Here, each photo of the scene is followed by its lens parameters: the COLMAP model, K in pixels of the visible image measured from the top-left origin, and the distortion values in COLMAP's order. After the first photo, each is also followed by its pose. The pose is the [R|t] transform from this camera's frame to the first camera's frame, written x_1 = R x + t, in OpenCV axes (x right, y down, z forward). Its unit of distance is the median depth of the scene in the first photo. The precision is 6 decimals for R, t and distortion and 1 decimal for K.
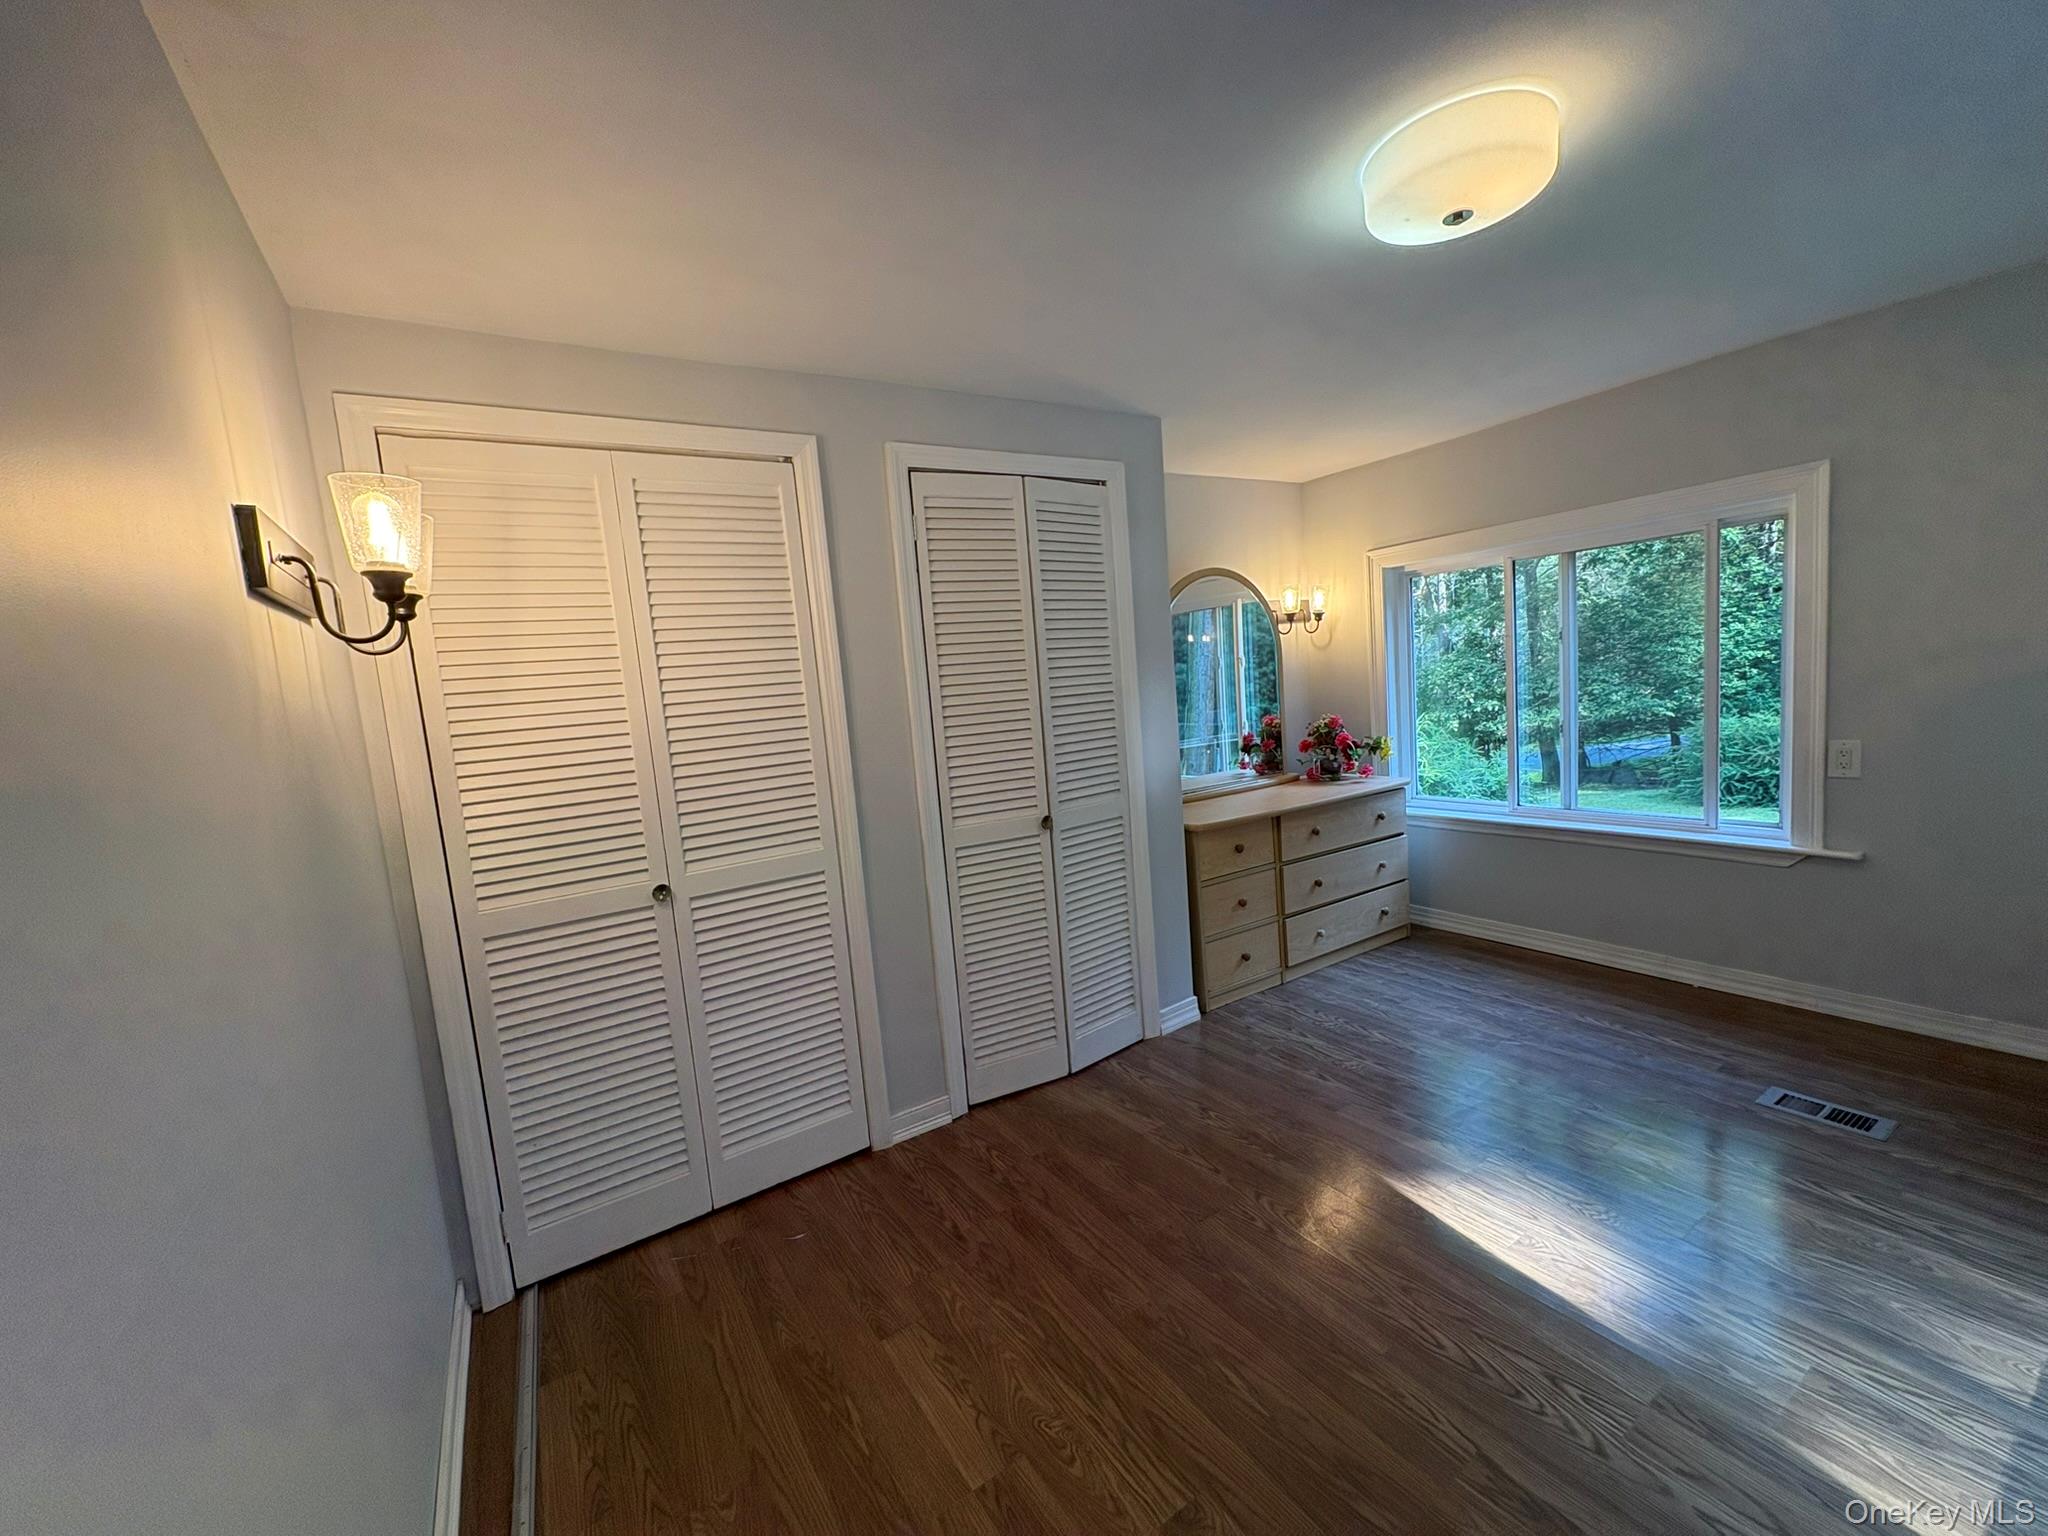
lens RADIAL K [[808.9, 0, 1021.5], [0, 808.9, 765.5], [0, 0, 1]] dist [-0.001372, 0.000302]
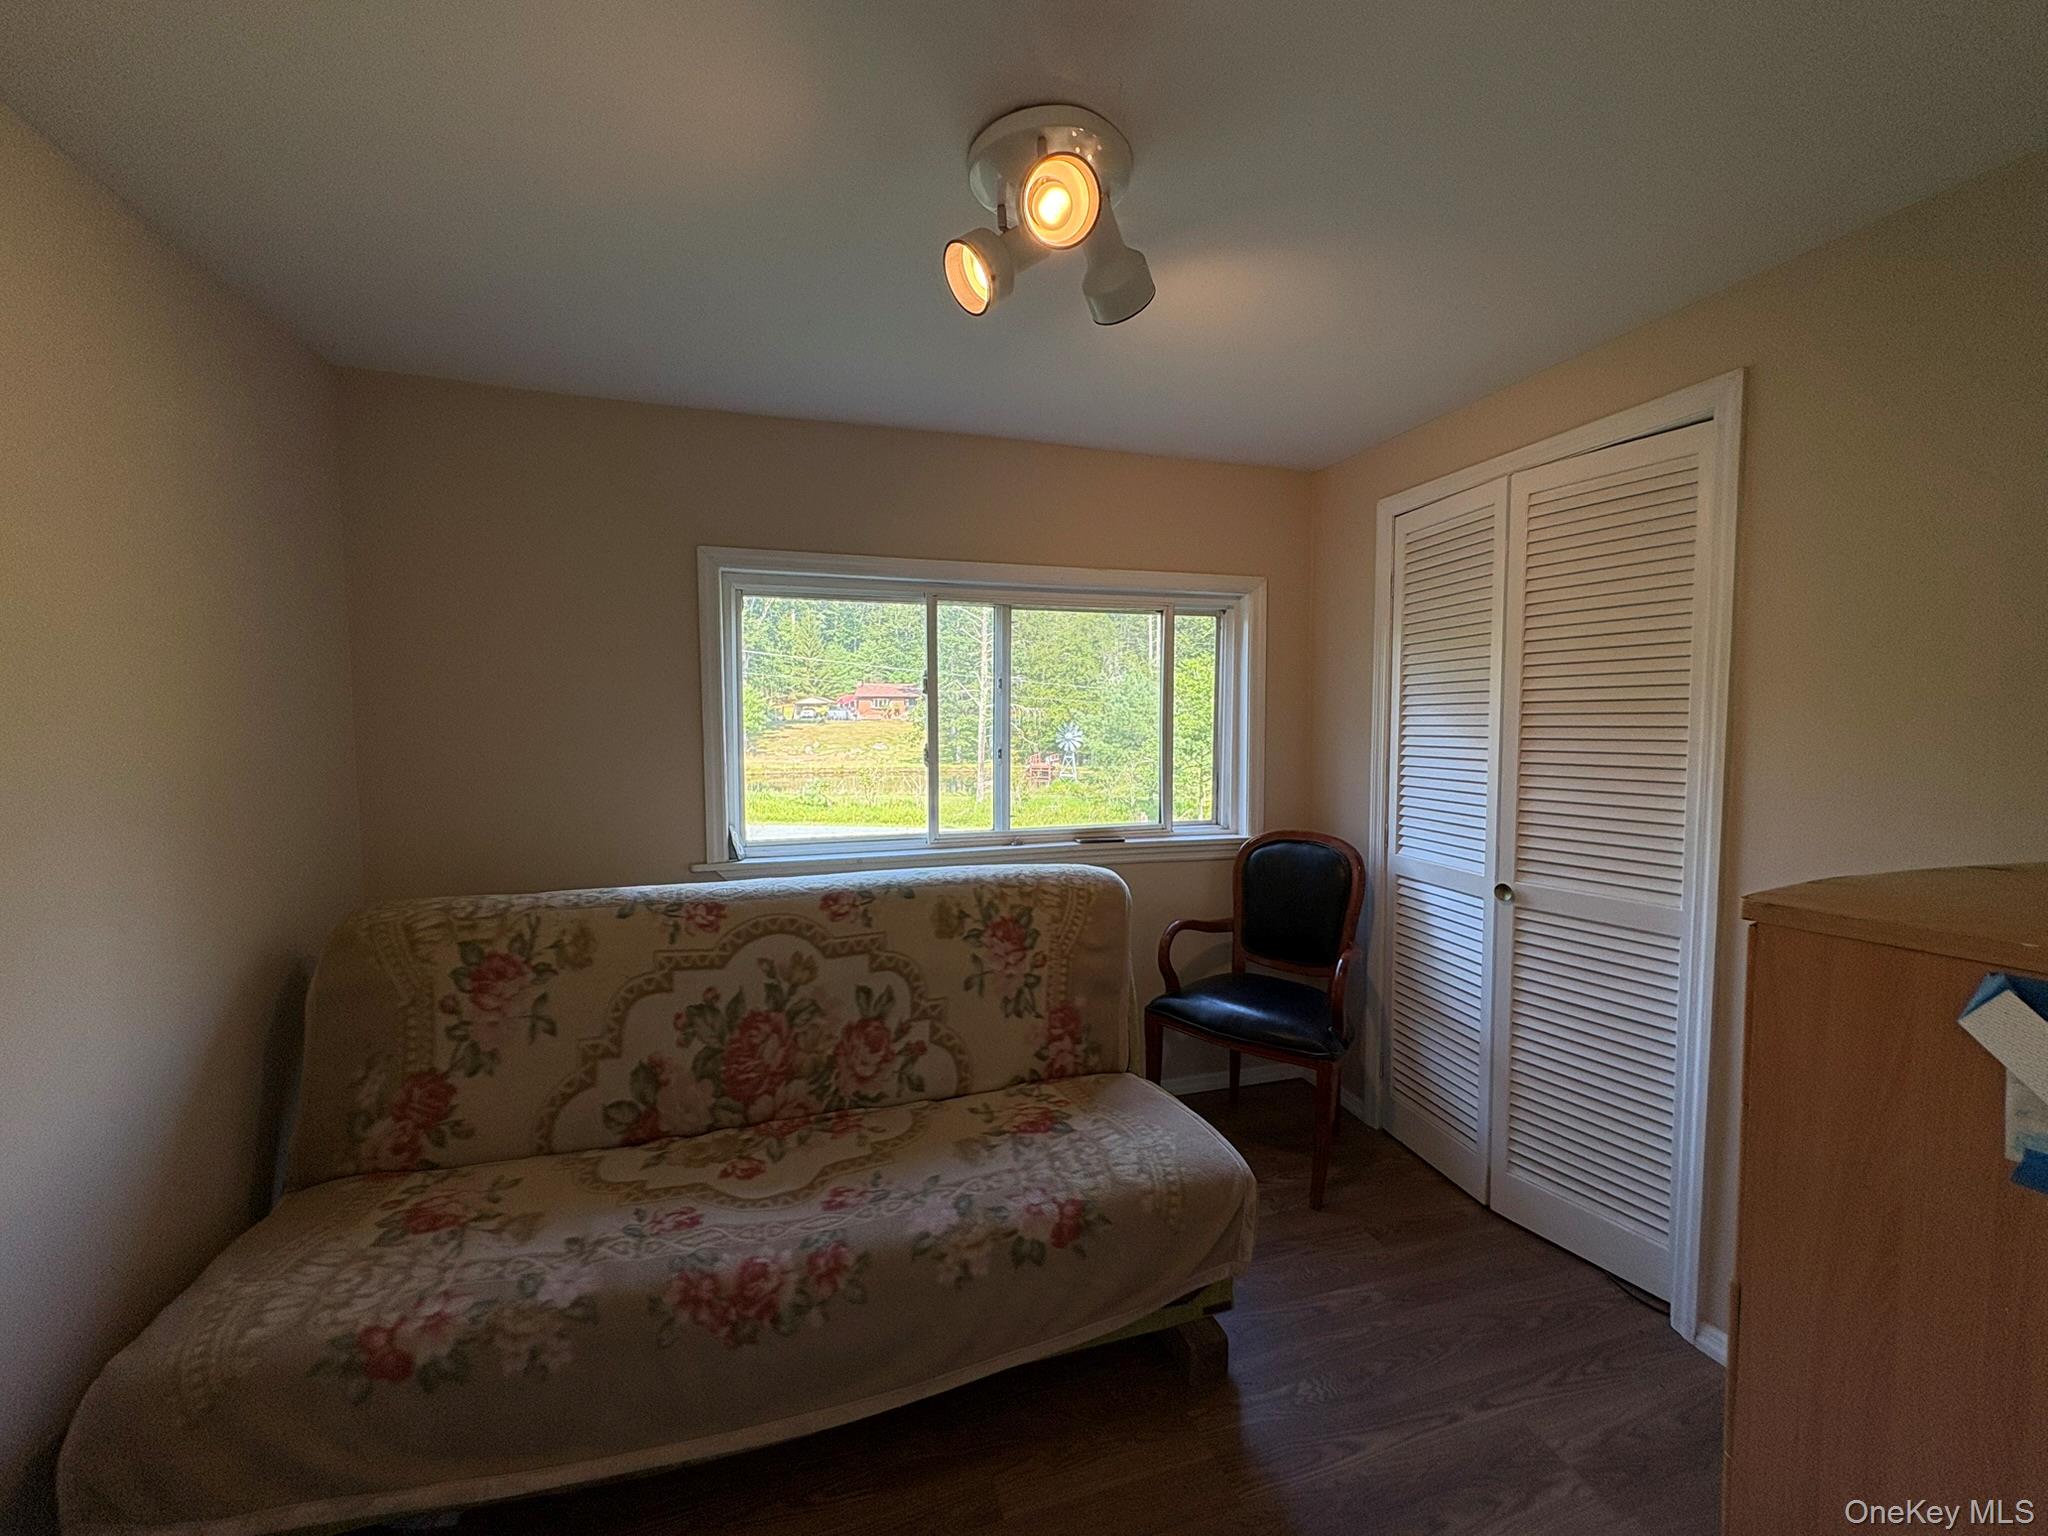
lens RADIAL K [[808.9, 0, 1015.4], [0, 808.9, 772.2], [0, 0, 1]] dist [-0.001372, 0.000302]
pose [[-0.085848, 0.135389, -0.987066, 0.870881], [-0.071850, 0.987303, 0.141671, -0.138254], [0.993714, 0.083083, -0.075030, 0.586546]]
